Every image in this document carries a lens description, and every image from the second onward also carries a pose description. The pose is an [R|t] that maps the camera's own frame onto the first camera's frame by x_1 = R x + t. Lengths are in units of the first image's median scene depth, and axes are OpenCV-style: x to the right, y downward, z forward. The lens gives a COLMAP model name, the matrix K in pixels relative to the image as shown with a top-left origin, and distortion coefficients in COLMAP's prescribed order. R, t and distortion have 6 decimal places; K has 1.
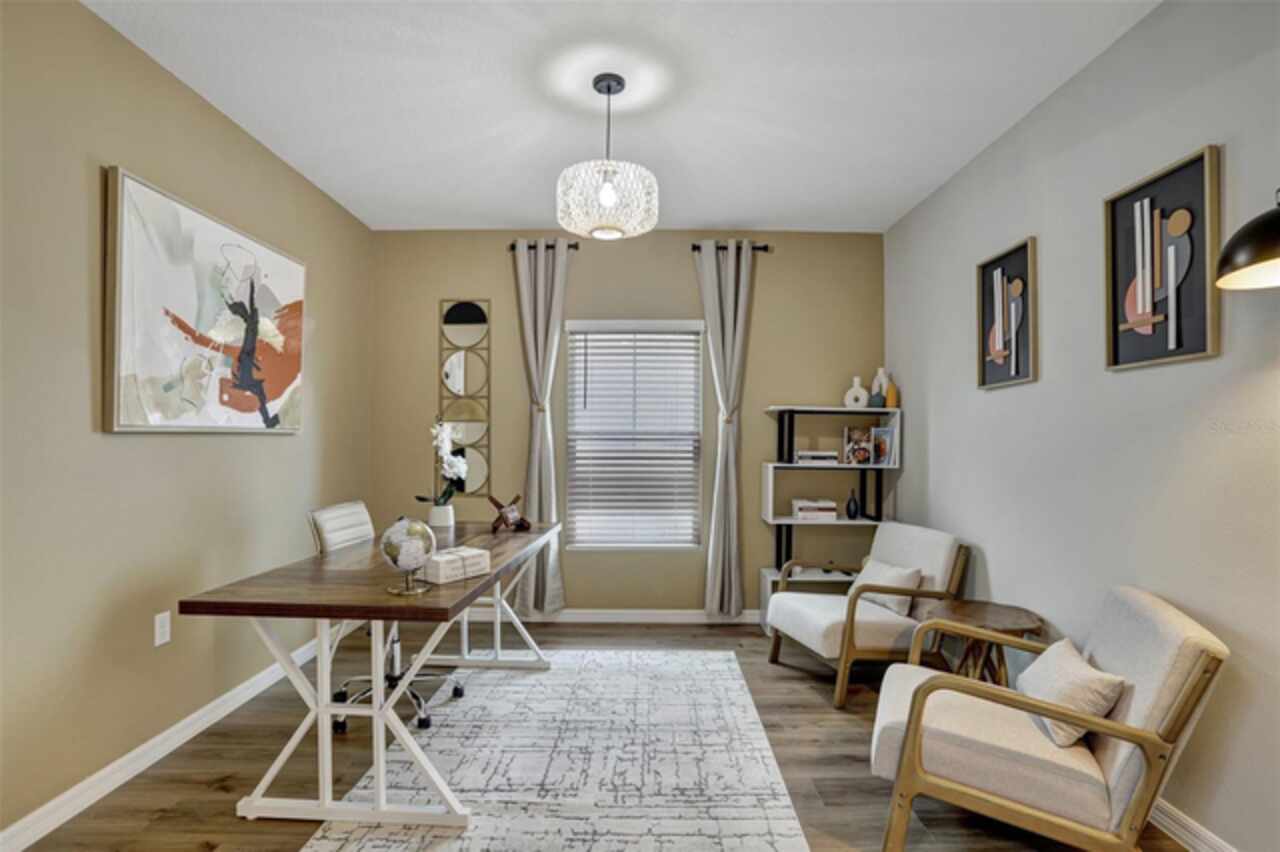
lens RADIAL K [[625.4, 0, 635.2], [0, 625.4, 437.3], [0, 0, 1]] dist [-0.081640, 0.039917]
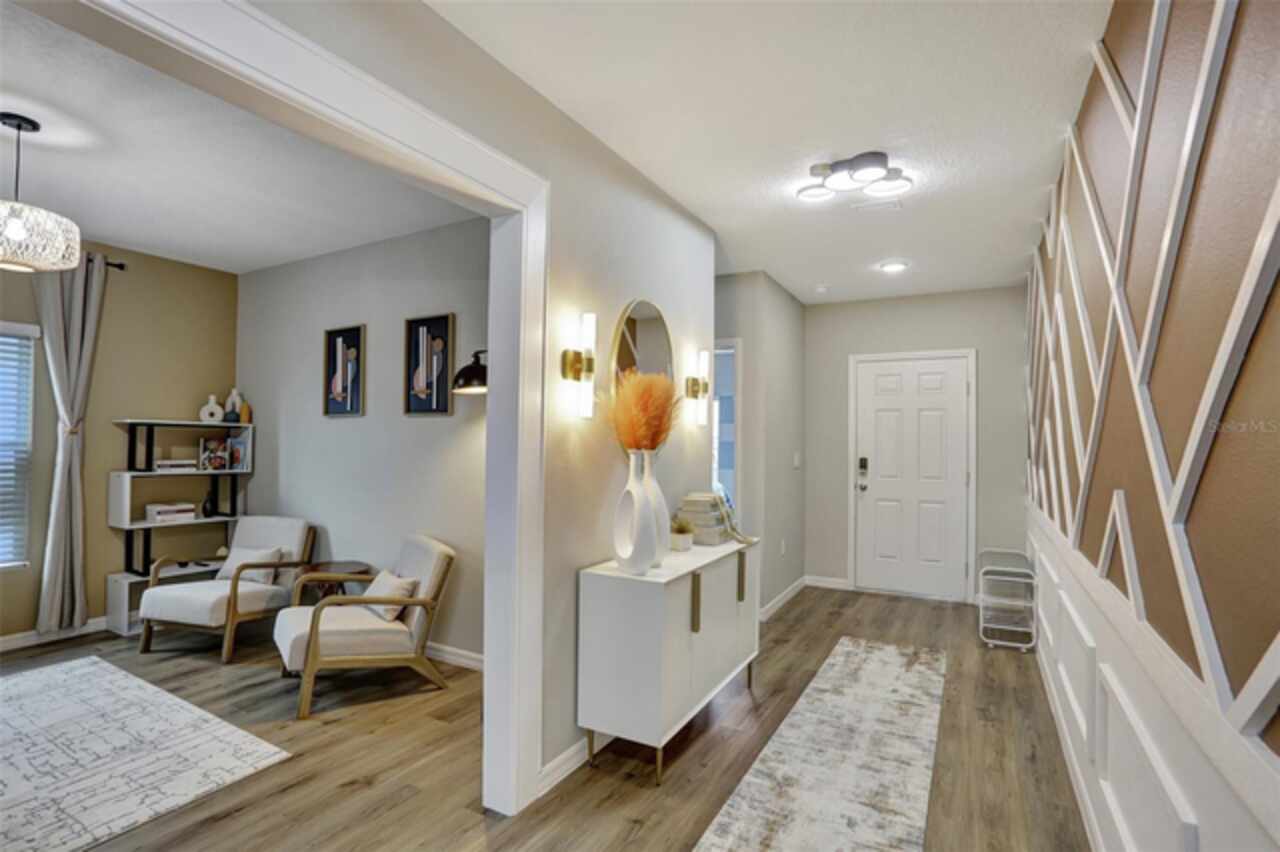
lens RADIAL K [[625.4, 0, 635.2], [0, 625.4, 437.3], [0, 0, 1]] dist [-0.081640, 0.039917]
pose [[0.487218, 0.001737, 0.873279, -0.324287], [-0.011480, 0.999924, 0.004416, -0.041964], [-0.873205, -0.012177, 0.487201, -0.326690]]
